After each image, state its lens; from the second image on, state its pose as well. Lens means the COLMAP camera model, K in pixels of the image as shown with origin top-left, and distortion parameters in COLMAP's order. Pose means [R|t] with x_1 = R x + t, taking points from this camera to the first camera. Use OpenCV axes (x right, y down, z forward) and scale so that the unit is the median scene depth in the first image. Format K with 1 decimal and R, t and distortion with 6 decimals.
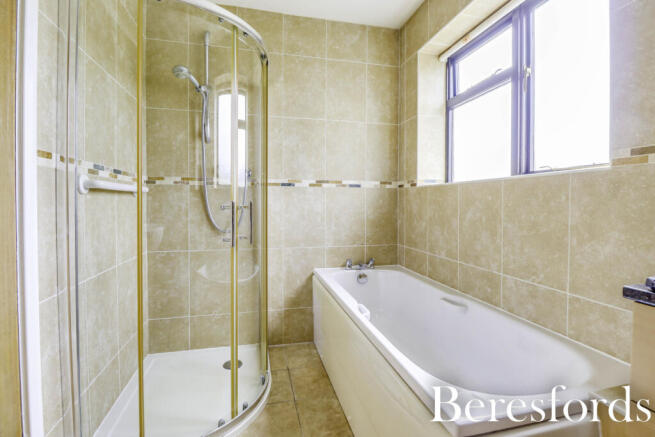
lens RADIAL K [[313.0, 0, 325.4], [0, 313.0, 202.2], [0, 0, 1]] dist [-0.009400, -0.003298]
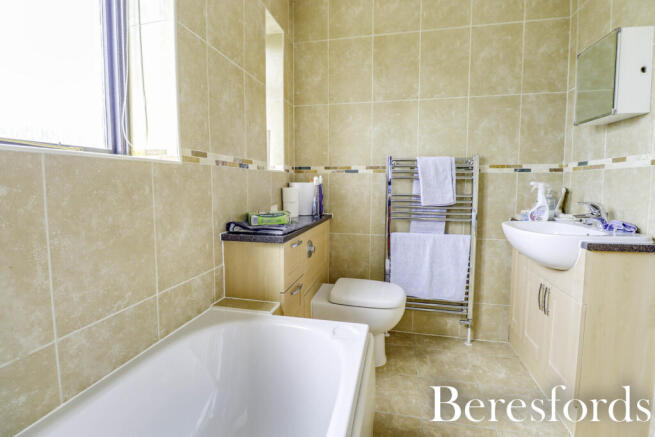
lens RADIAL K [[313.0, 0, 326.3], [0, 313.0, 215.1], [0, 0, 1]] dist [-0.009400, -0.003298]
pose [[-0.899143, -0.032913, 0.436417, -0.056867], [0.011970, 0.994946, 0.099695, -0.022950], [-0.437492, 0.094864, -0.894204, 1.501576]]
